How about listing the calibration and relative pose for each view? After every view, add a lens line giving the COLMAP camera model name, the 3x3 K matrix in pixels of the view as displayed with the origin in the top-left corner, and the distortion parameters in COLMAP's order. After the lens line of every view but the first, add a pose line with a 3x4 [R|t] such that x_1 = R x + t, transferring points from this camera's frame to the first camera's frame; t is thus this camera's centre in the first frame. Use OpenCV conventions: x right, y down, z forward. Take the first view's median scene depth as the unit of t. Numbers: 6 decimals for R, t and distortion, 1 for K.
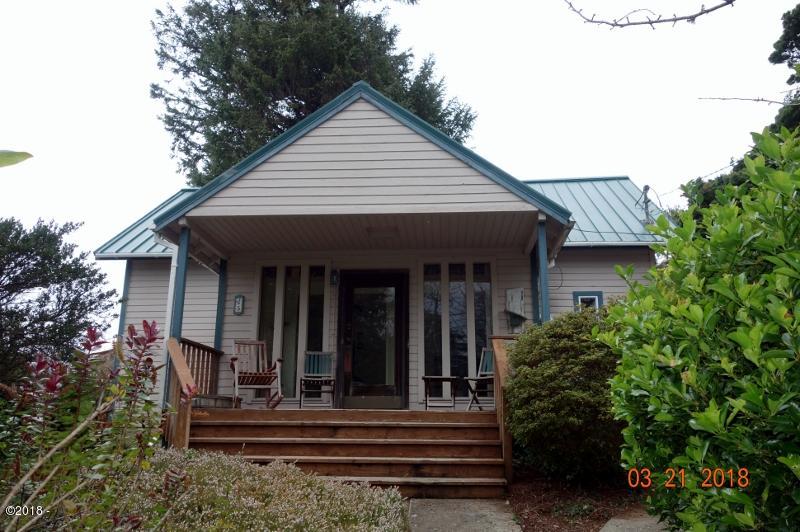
lens RADIAL K [[632.9, 0, 400.0], [0, 632.9, 266.0], [0, 0, 1]] dist [0.002206, 0.004342]
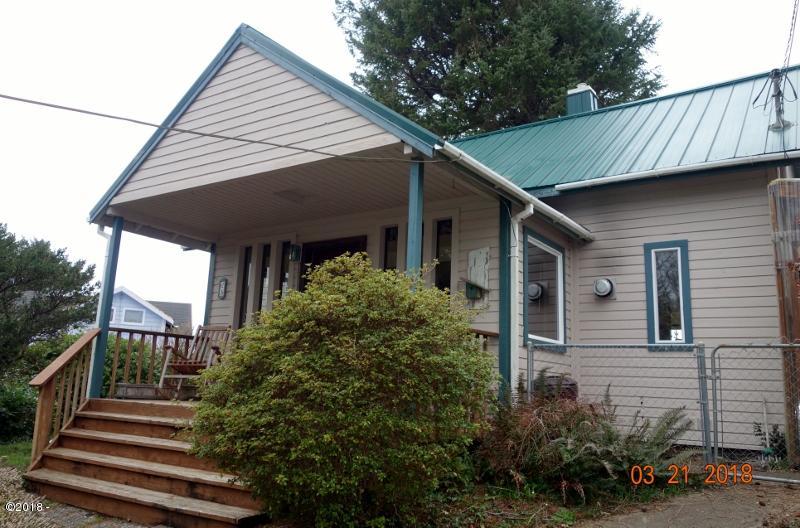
lens RADIAL K [[636.7, 0, 400.0], [0, 636.7, 264.0], [0, 0, 1]] dist [0.006274, 0.000748]
pose [[0.867341, -0.068477, -0.492982, 0.463307], [0.090565, 0.995668, 0.021035, 0.028446], [0.489406, -0.062891, 0.869785, 0.297823]]
